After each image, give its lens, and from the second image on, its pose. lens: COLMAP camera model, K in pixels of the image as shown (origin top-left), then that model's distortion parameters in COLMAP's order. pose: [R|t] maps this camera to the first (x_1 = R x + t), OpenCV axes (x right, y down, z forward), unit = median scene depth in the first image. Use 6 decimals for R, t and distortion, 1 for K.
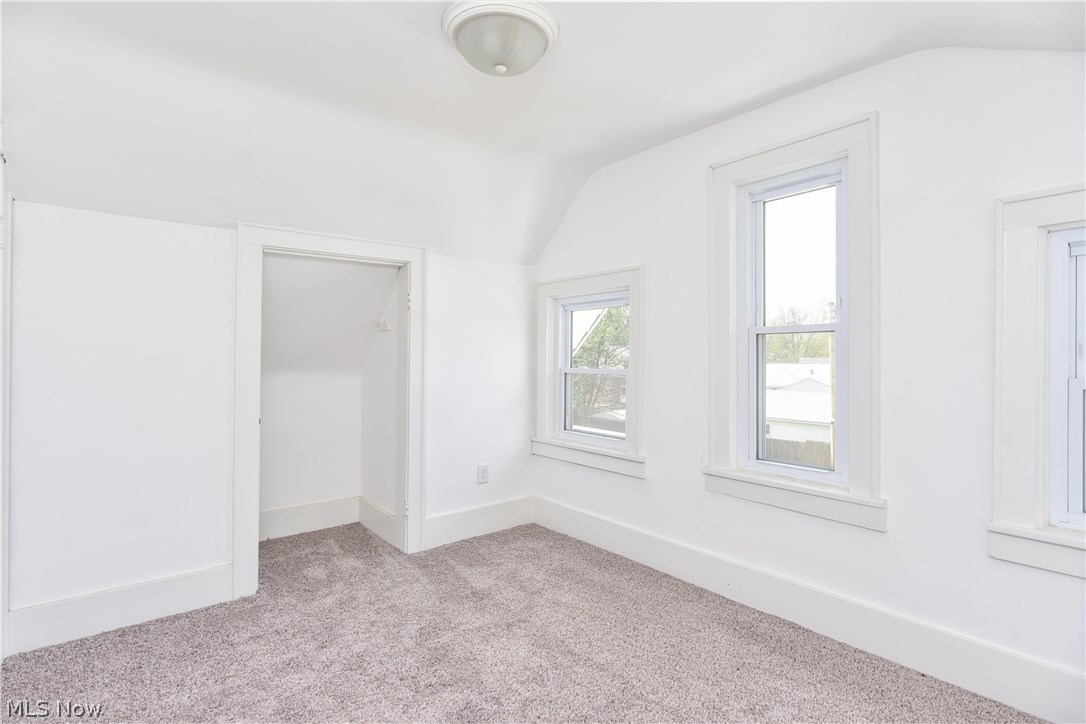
lens RADIAL K [[569.8, 0, 539.9], [0, 569.8, 362.3], [0, 0, 1]] dist [0.000963, 0.000071]
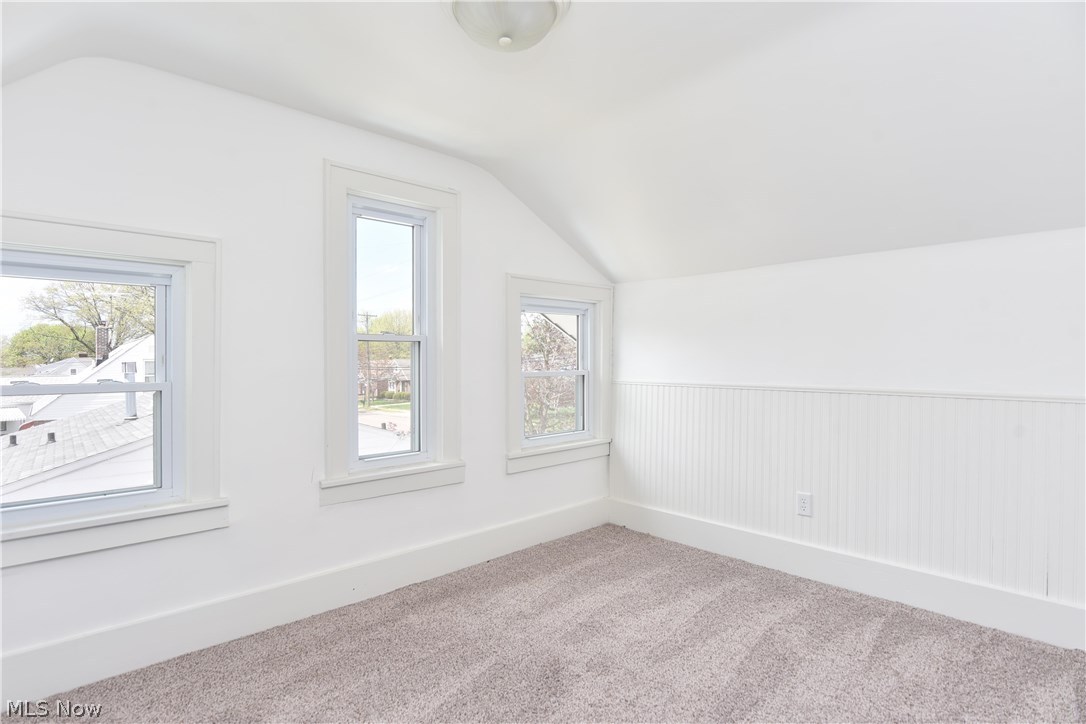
lens RADIAL K [[559.0, 0, 541.3], [0, 559.0, 360.8], [0, 0, 1]] dist [-0.004875, 0.000943]
pose [[-0.105562, -0.008265, 0.994378, -0.688674], [0.004934, 0.999949, 0.008835, -0.020561], [-0.994401, 0.005839, -0.105515, 0.782604]]
